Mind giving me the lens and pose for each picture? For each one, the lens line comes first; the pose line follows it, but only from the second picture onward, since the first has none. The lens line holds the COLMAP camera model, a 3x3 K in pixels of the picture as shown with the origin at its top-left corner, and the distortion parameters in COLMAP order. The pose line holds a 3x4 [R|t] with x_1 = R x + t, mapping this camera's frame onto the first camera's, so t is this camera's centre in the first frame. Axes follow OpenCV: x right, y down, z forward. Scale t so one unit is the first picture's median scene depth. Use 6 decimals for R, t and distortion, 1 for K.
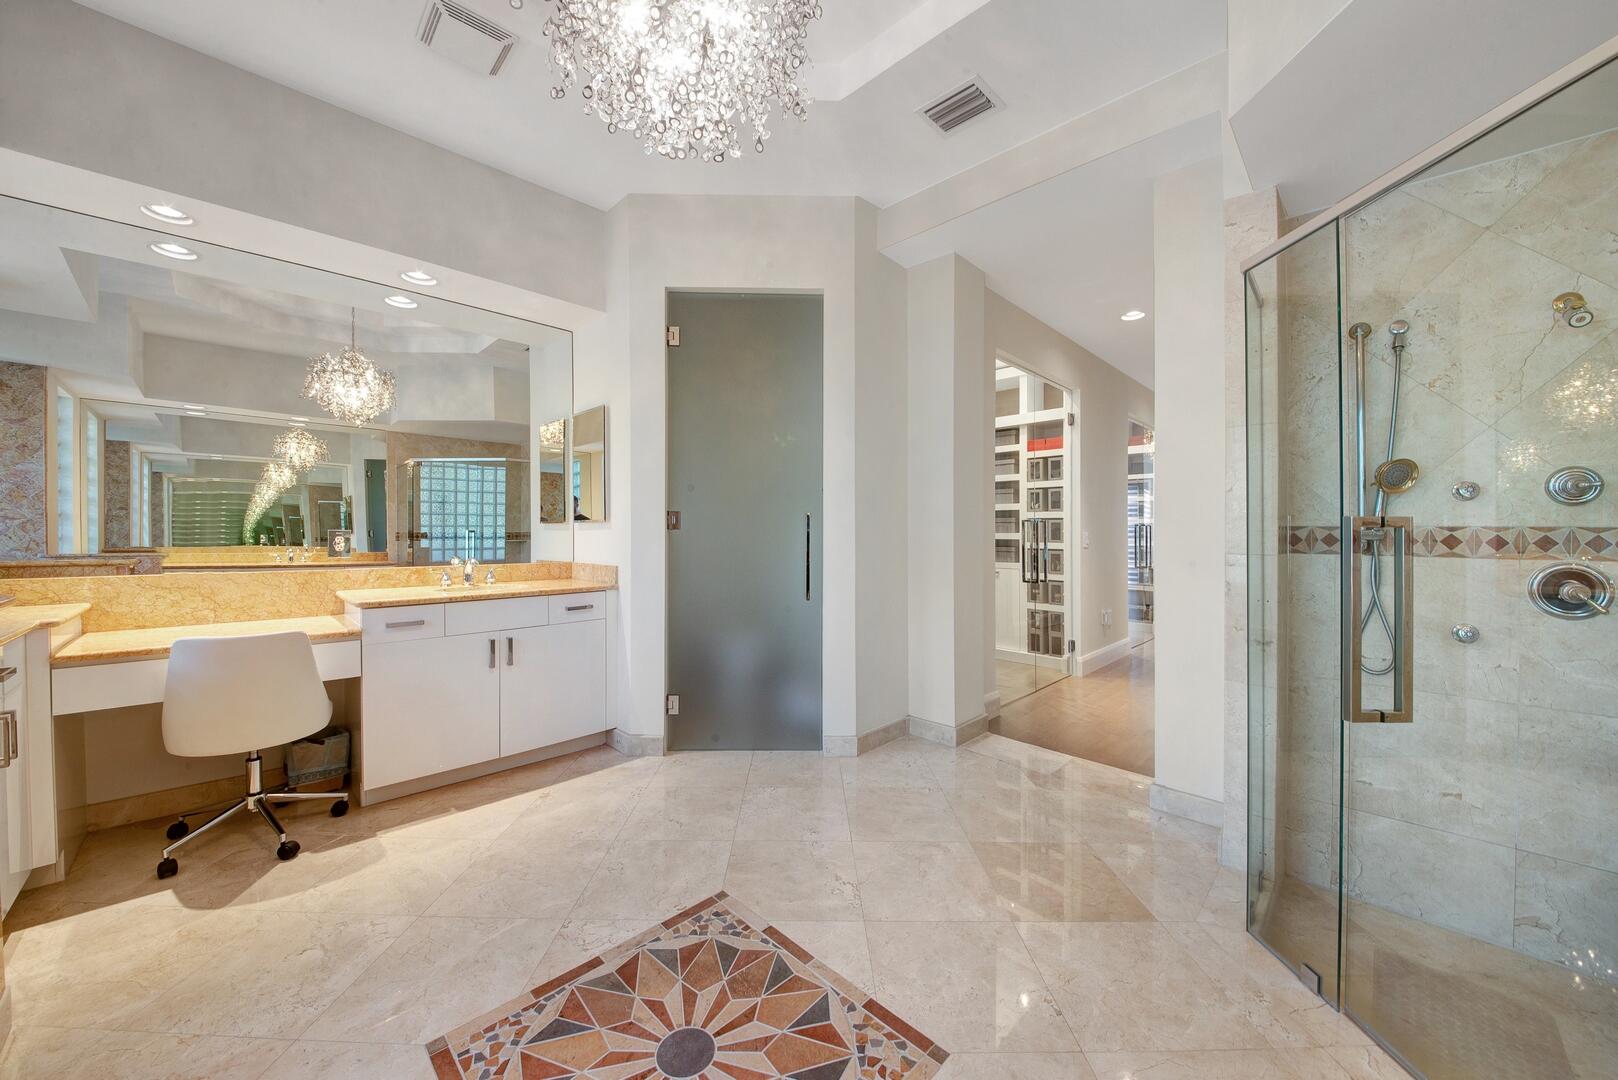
lens RADIAL K [[575.4, 0, 801.3], [0, 575.4, 530.4], [0, 0, 1]] dist [0.000973, -0.001151]
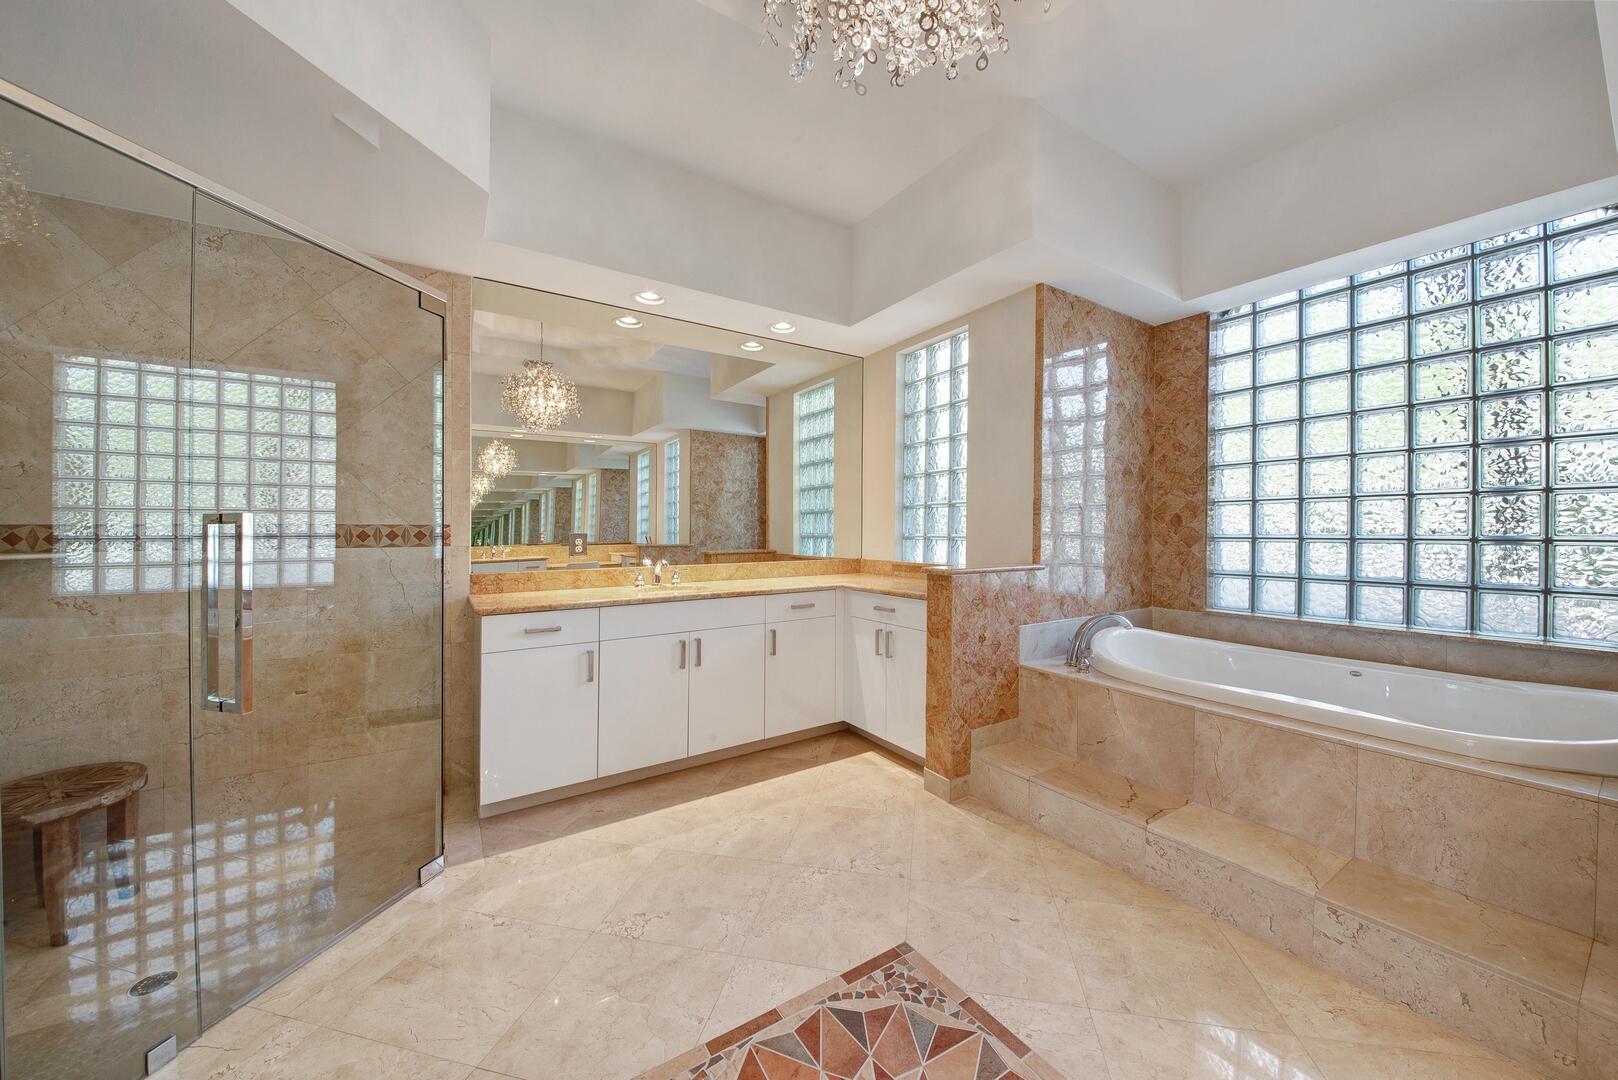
lens RADIAL K [[575.4, 0, 803.4], [0, 575.4, 535.5], [0, 0, 1]] dist [0.000973, -0.001151]
pose [[-0.980304, -0.004040, 0.197454, -0.163171], [-0.002177, 0.999951, 0.009654, 0.002235], [-0.197483, 0.009034, -0.980265, 1.283449]]
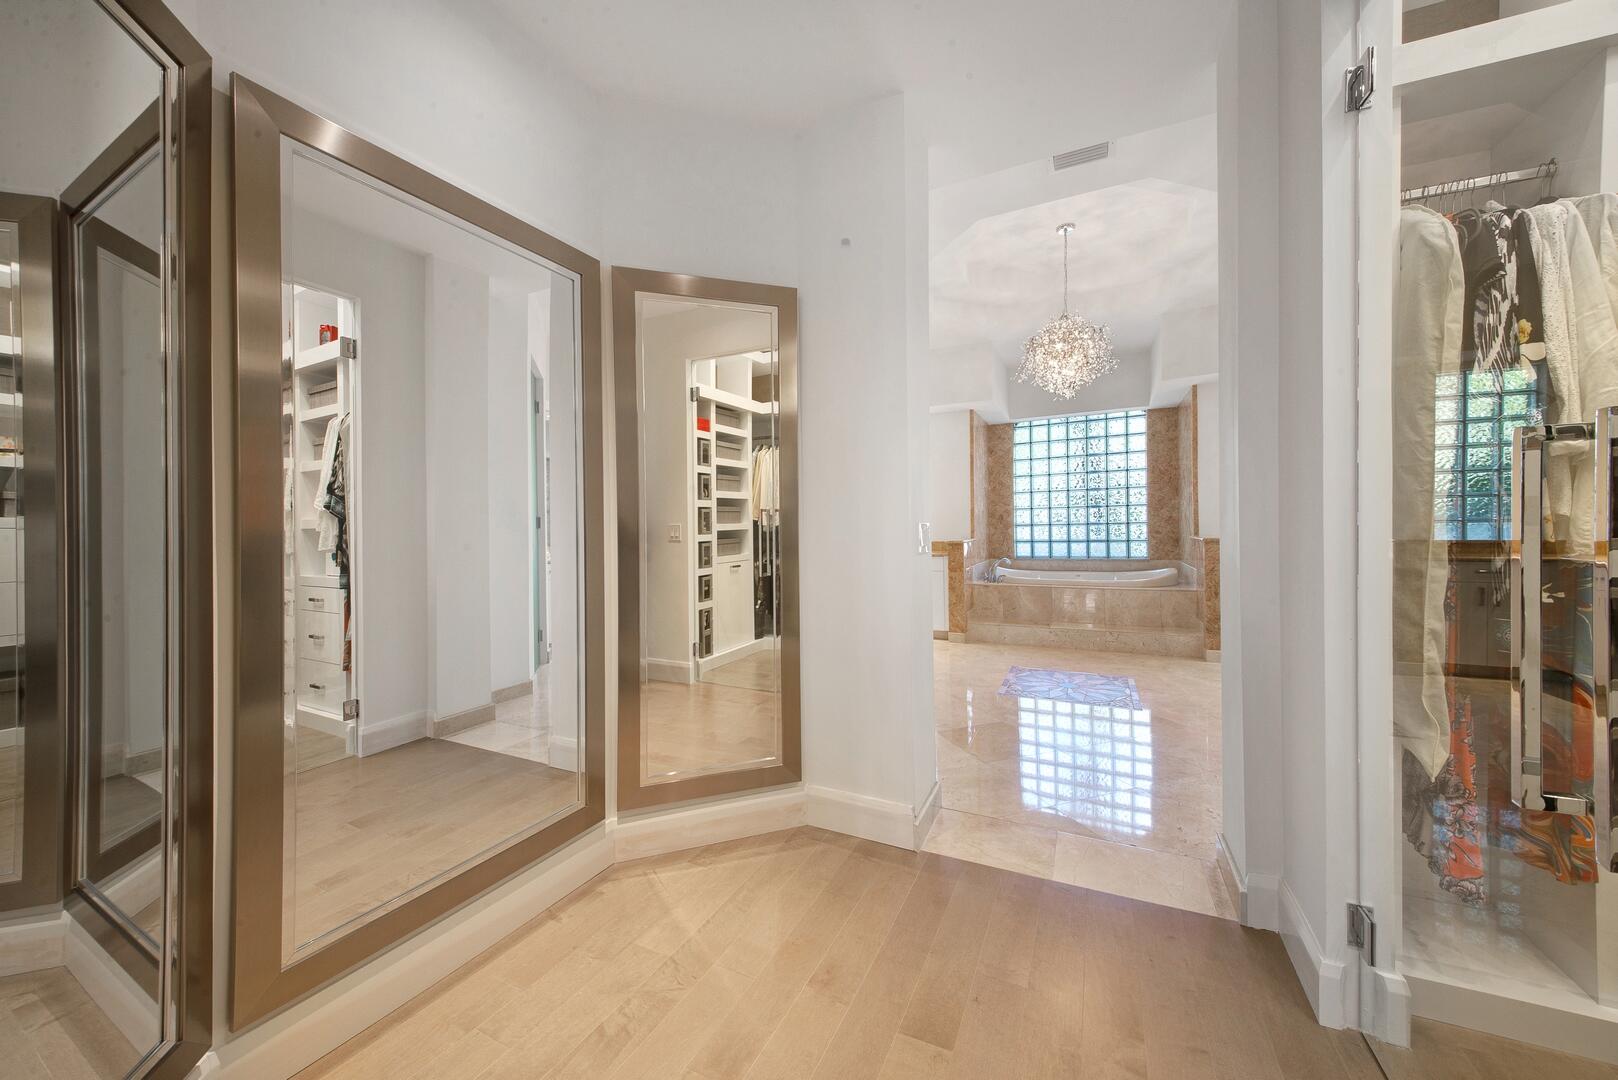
lens RADIAL K [[575.4, 0, 776.0], [0, 575.4, 539.0], [0, 0, 1]] dist [0.000973, -0.001151]
pose [[-0.953916, 0.024850, -0.299044, 1.583674], [0.018282, 0.999527, 0.024743, -0.007985], [0.299517, 0.018136, -0.953919, 2.478124]]
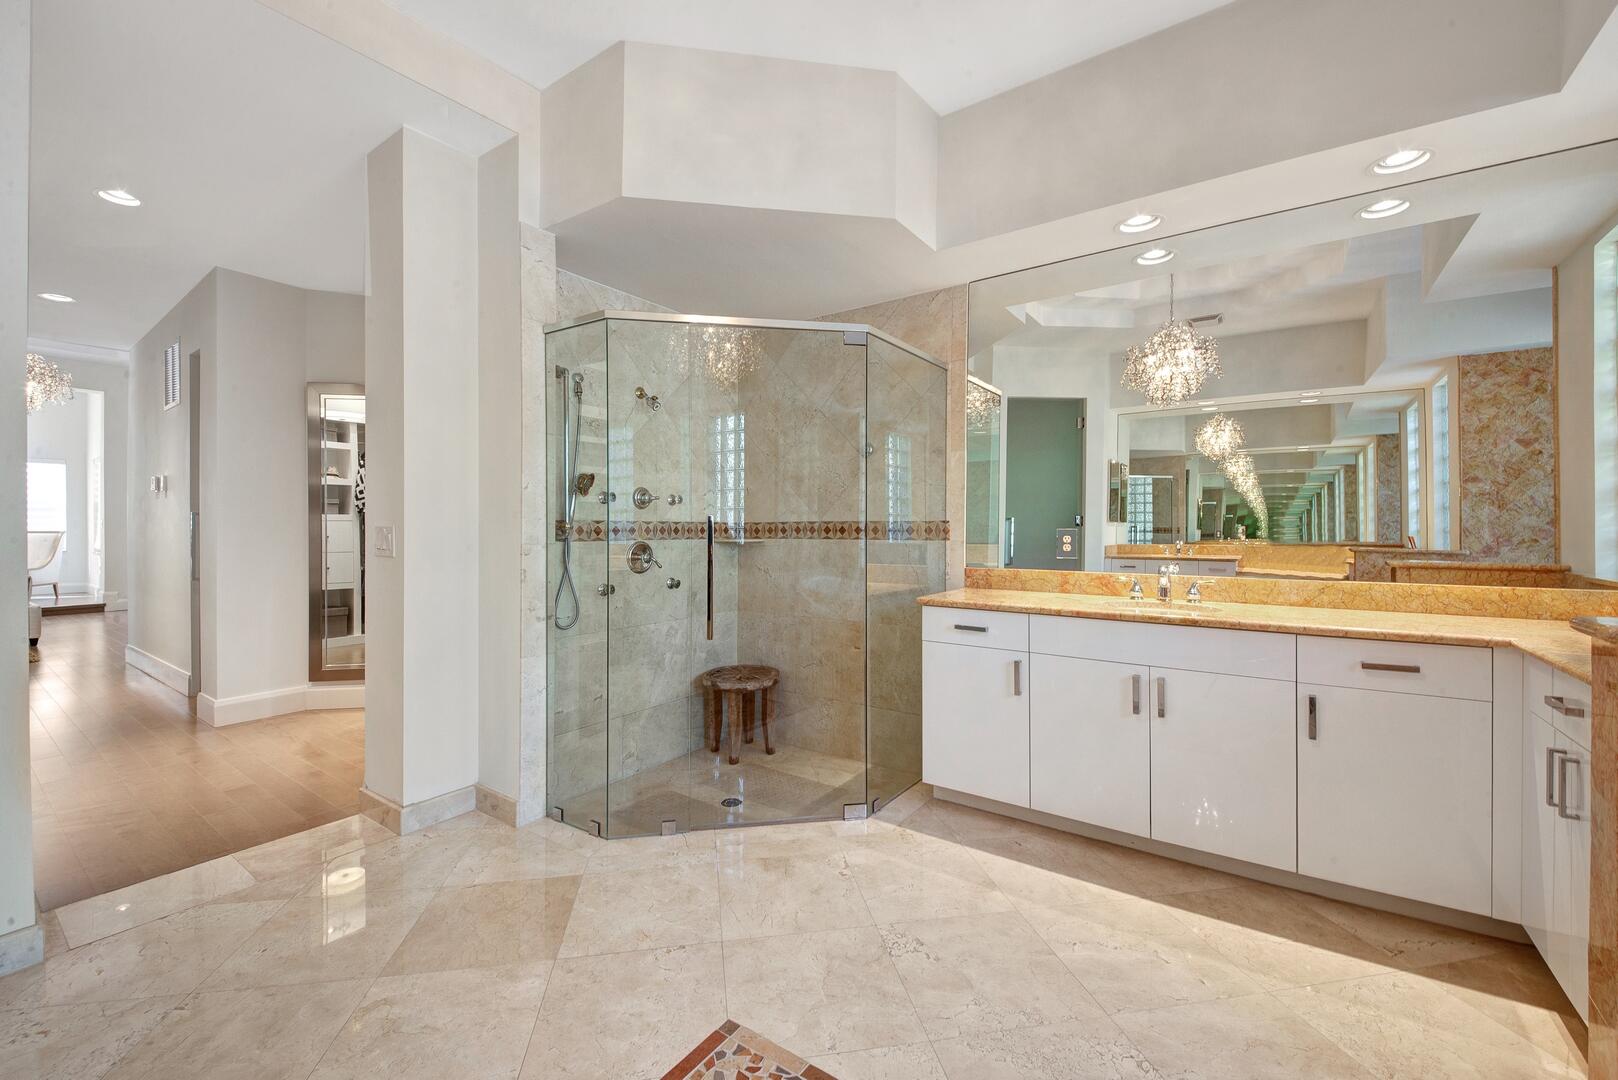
lens RADIAL K [[668.1, 0, 812.3], [0, 668.1, 535.5], [0, 0, 1]] dist [-0.006612, -0.003251]
pose [[-0.180004, -0.019024, 0.983482, -0.673794], [-0.002480, 0.999819, 0.018887, -0.001405], [-0.983663, 0.000960, -0.180019, 0.753263]]
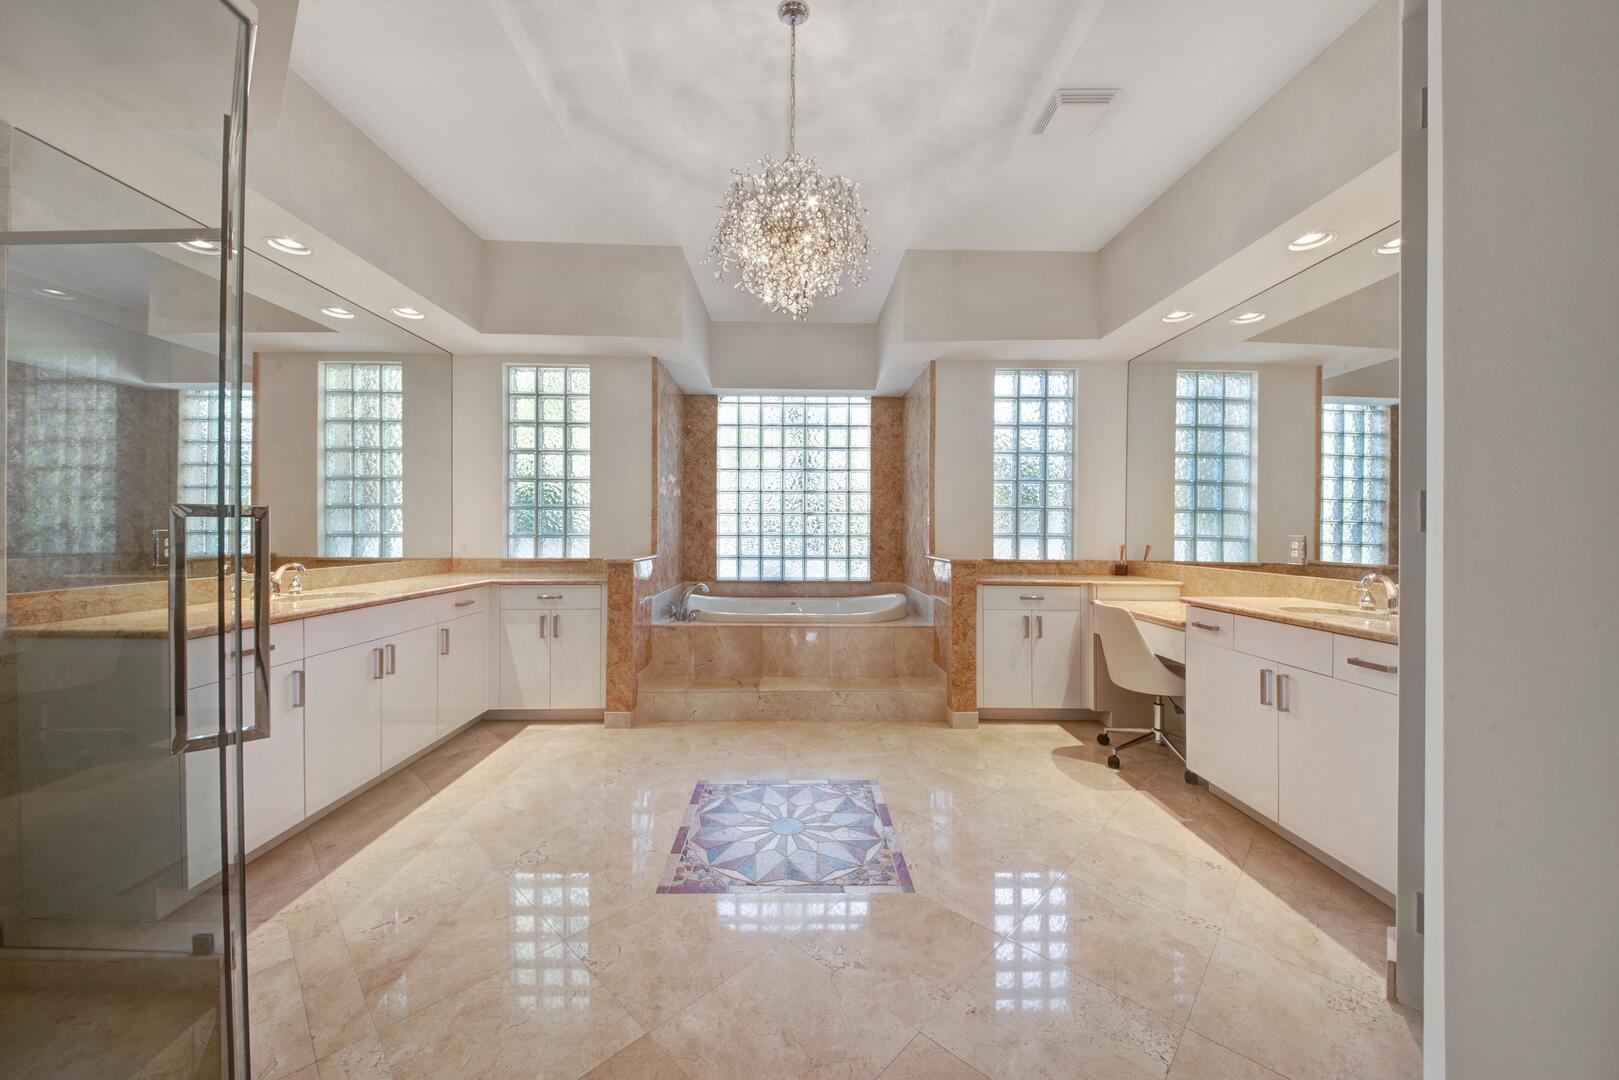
lens RADIAL K [[595.3, 0, 810.5], [0, 595.3, 541.1], [0, 0, 1]] dist [0.032273, 0.000023]
pose [[-0.673267, 0.005577, -0.739379, 0.783093], [-0.009492, 0.999824, 0.016185, -0.000035], [0.739339, 0.017915, -0.673095, 1.613451]]
